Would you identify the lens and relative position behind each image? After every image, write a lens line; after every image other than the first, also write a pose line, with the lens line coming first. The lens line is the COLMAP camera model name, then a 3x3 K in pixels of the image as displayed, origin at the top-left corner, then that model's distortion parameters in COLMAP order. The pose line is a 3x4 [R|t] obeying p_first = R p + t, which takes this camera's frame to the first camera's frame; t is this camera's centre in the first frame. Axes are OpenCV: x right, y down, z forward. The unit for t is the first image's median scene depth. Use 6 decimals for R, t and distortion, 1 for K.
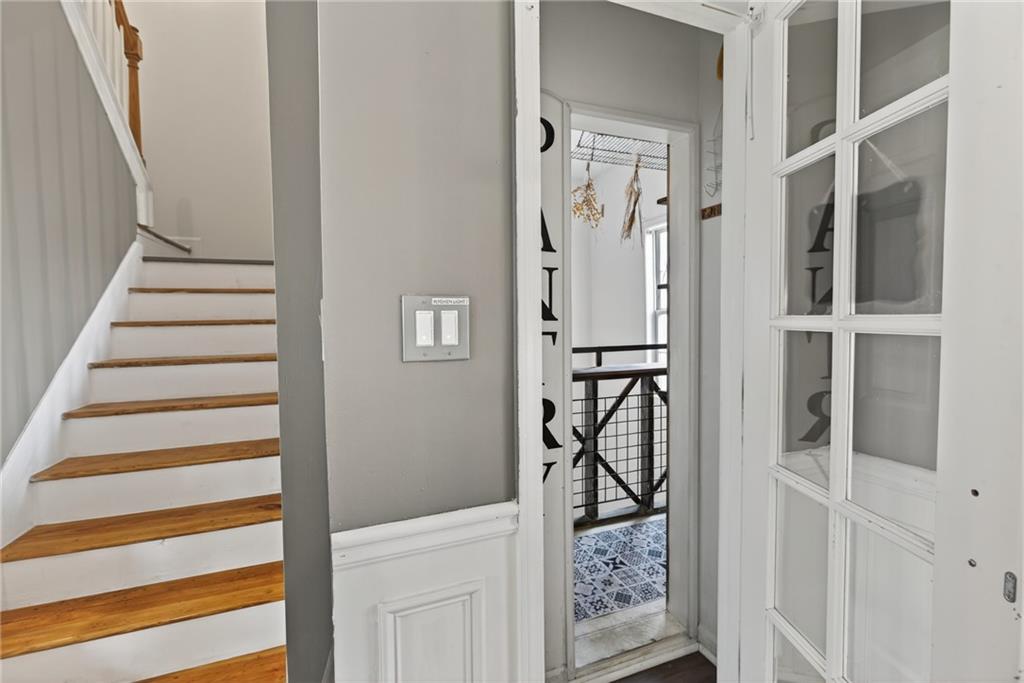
lens RADIAL K [[462.1, 0, 517.3], [0, 462.1, 339.8], [0, 0, 1]] dist [-0.000089, -0.000220]
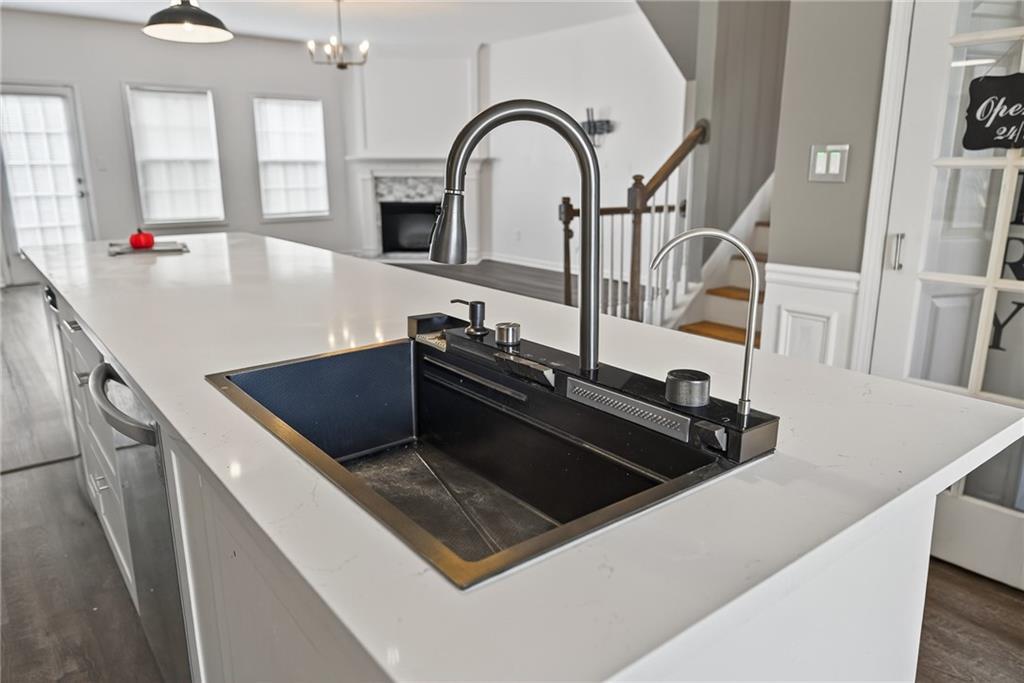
lens RADIAL K [[691.7, 0, 514.0], [0, 691.7, 341.6], [0, 0, 1]] dist [-0.002961, -0.001430]
pose [[0.274155, 0.238139, -0.931734, 2.137208], [-0.049912, 0.971073, 0.233507, 0.080600], [0.960389, -0.017512, 0.278110, -0.921555]]
